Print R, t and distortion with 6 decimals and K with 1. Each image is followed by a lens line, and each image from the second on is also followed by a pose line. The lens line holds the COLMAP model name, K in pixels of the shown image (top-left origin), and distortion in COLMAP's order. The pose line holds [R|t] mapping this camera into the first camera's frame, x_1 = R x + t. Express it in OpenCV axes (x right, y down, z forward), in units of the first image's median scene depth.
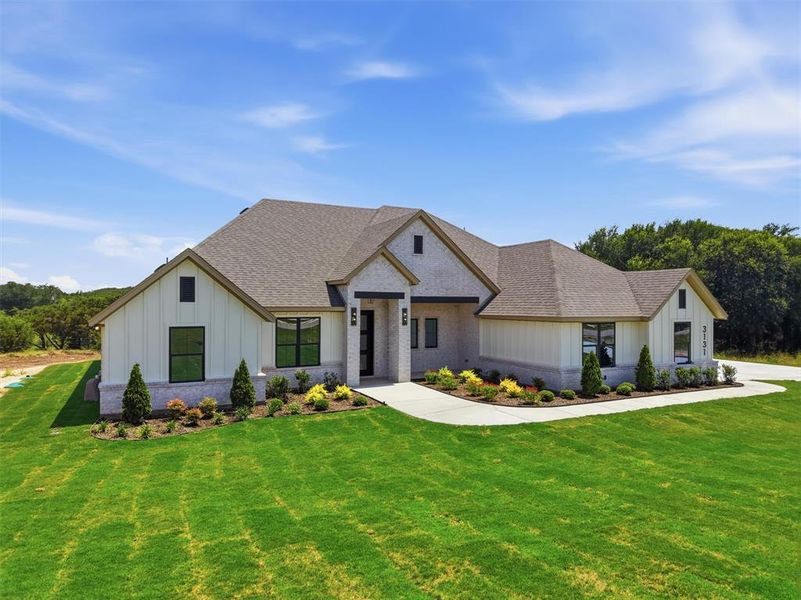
lens RADIAL K [[547.9, 0, 400.5], [0, 547.9, 300.0], [0, 0, 1]] dist [0.005105, -0.002690]
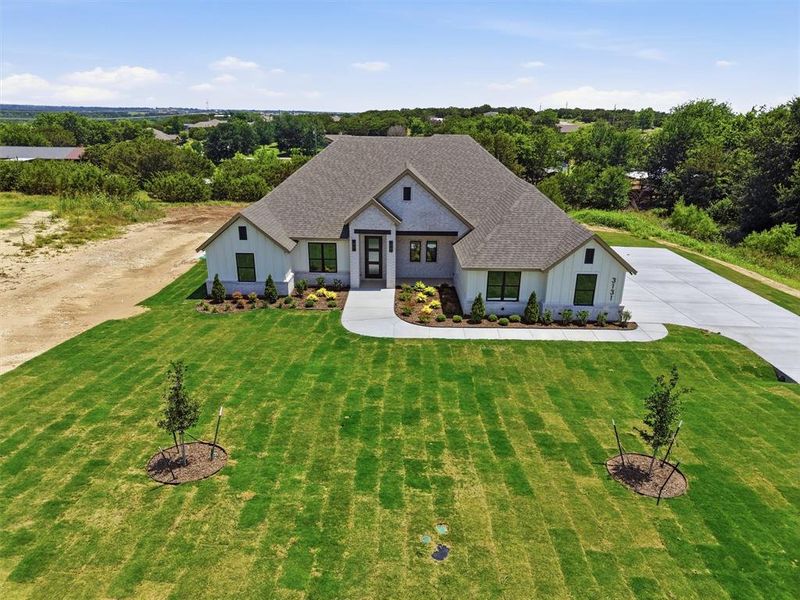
lens RADIAL K [[530.7, 0, 395.7], [0, 530.7, 324.0], [0, 0, 1]] dist [0.030480, -0.003557]
pose [[0.883372, 0.173307, -0.435452, 0.702034], [-0.003995, 0.931868, 0.362775, -0.303770], [0.468656, -0.318726, 0.823879, -0.253702]]
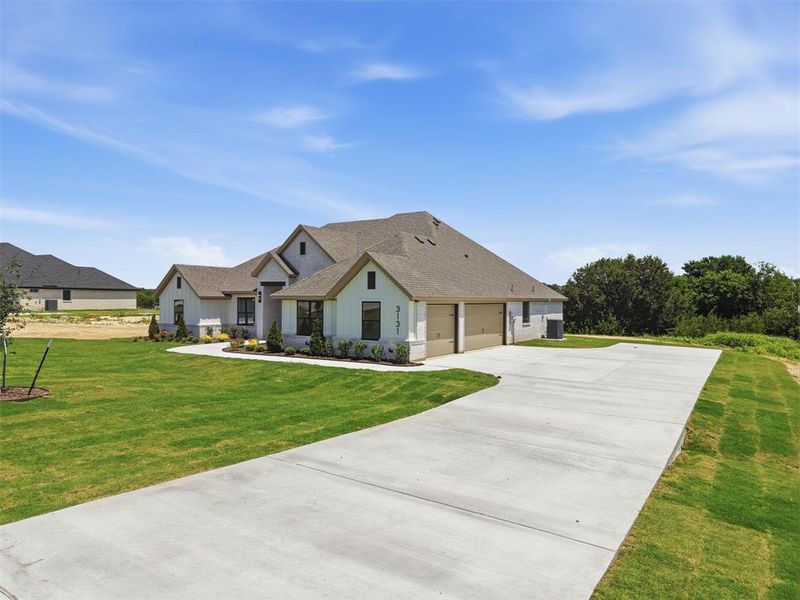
lens RADIAL K [[547.2, 0, 400.0], [0, 547.2, 300.0], [0, 0, 1]] dist [0.005105, -0.002690]
pose [[0.504731, 0.000360, -0.863276, 1.526753], [0.002539, 0.999995, 0.001902, 0.036769], [0.863273, -0.003152, 0.504728, 0.521854]]
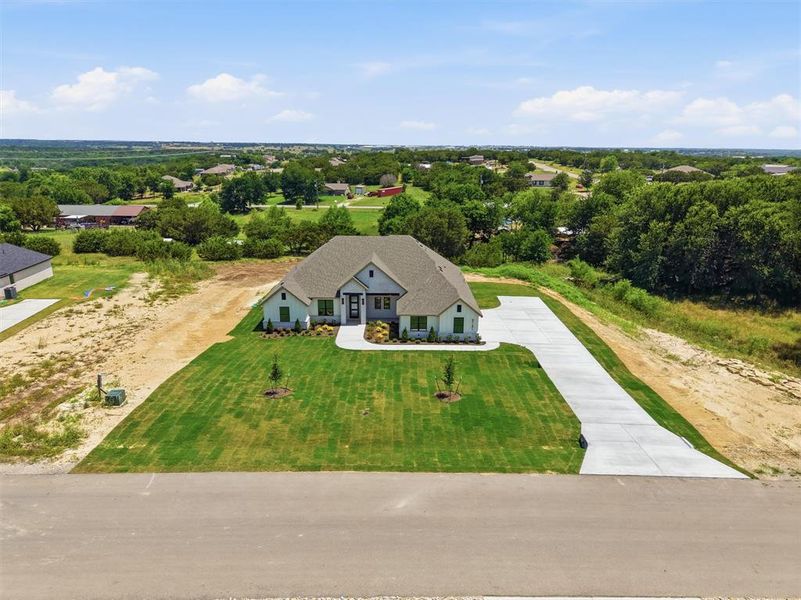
lens RADIAL K [[547.9, 0, 400.5], [0, 547.9, 300.0], [0, 0, 1]] dist [0.005105, -0.002690]
pose [[0.887963, 0.123274, -0.443087, 1.423470], [0.002197, 0.962261, 0.272120, -0.740624], [0.459910, -0.242606, 0.854181, -1.281177]]
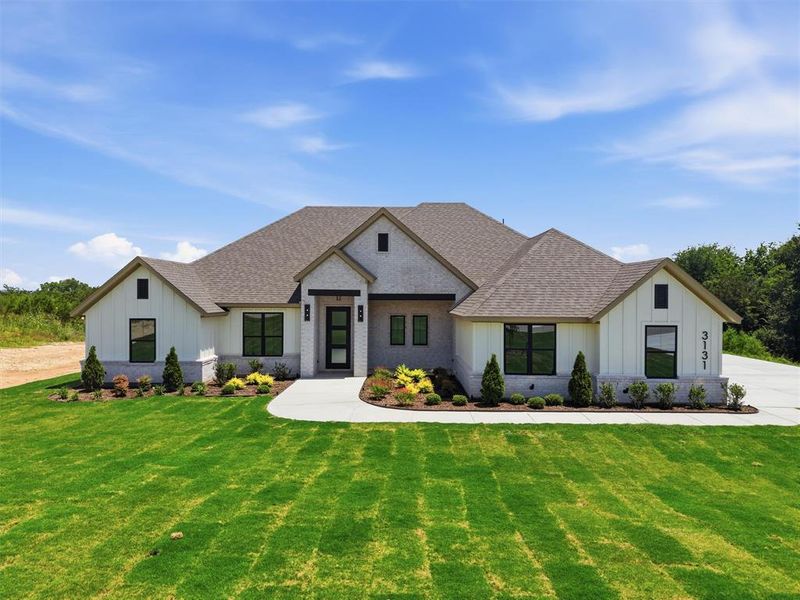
lens RADIAL K [[547.2, 0, 400.0], [0, 547.2, 300.0], [0, 0, 1]] dist [0.005105, -0.002690]
pose [[0.885304, 0.002820, -0.465004, 0.567486], [0.000285, 0.999978, 0.006607, -0.001501], [0.465012, -0.005982, 0.885284, 0.129083]]
